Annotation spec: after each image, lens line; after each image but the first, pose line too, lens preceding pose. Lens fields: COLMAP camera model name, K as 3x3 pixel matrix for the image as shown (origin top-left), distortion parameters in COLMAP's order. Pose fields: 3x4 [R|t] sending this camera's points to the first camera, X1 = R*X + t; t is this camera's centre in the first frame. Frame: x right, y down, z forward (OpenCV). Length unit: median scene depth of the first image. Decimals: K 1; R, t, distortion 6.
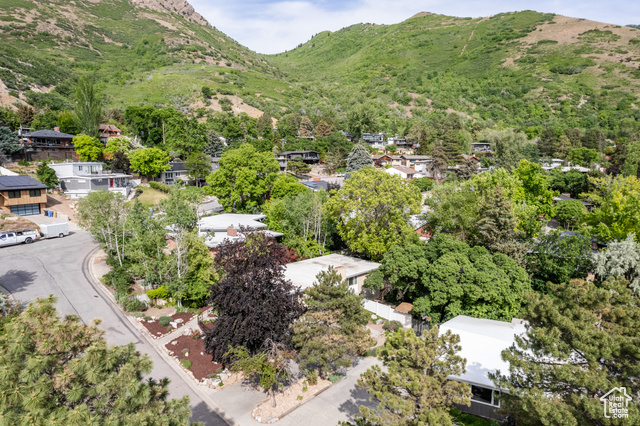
lens RADIAL K [[402.9, 0, 320.0], [0, 402.9, 213.0], [0, 0, 1]] dist [-0.096487, 0.071043]
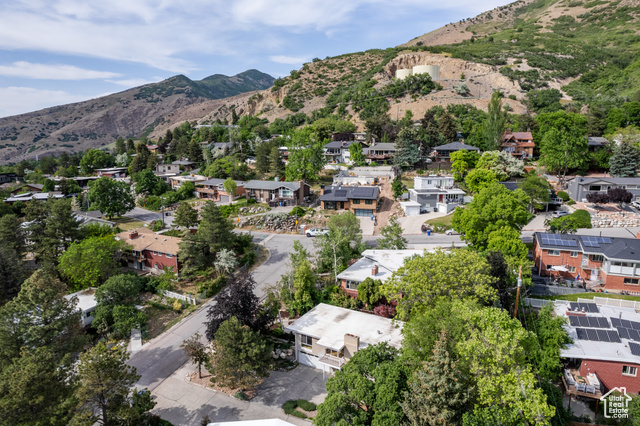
lens RADIAL K [[402.9, 0, 320.0], [0, 402.9, 213.0], [0, 0, 1]] dist [-0.096487, 0.071043]
pose [[0.274014, 0.178751, -0.944968, 0.127799], [-0.117829, 0.981413, 0.151478, -0.043703], [0.954480, 0.069837, 0.289983, 0.081295]]
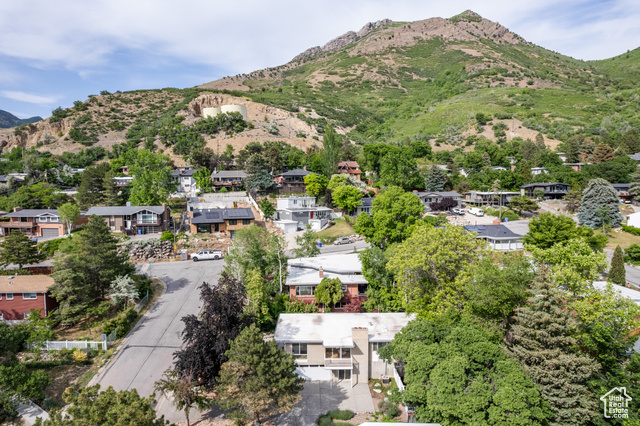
lens RADIAL K [[402.9, 0, 320.0], [0, 402.9, 213.0], [0, 0, 1]] dist [-0.096487, 0.071043]
pose [[0.732073, 0.045551, -0.679702, 0.083154], [-0.083701, 0.996216, -0.023388, -0.014574], [0.676065, 0.074013, 0.733115, 0.029237]]
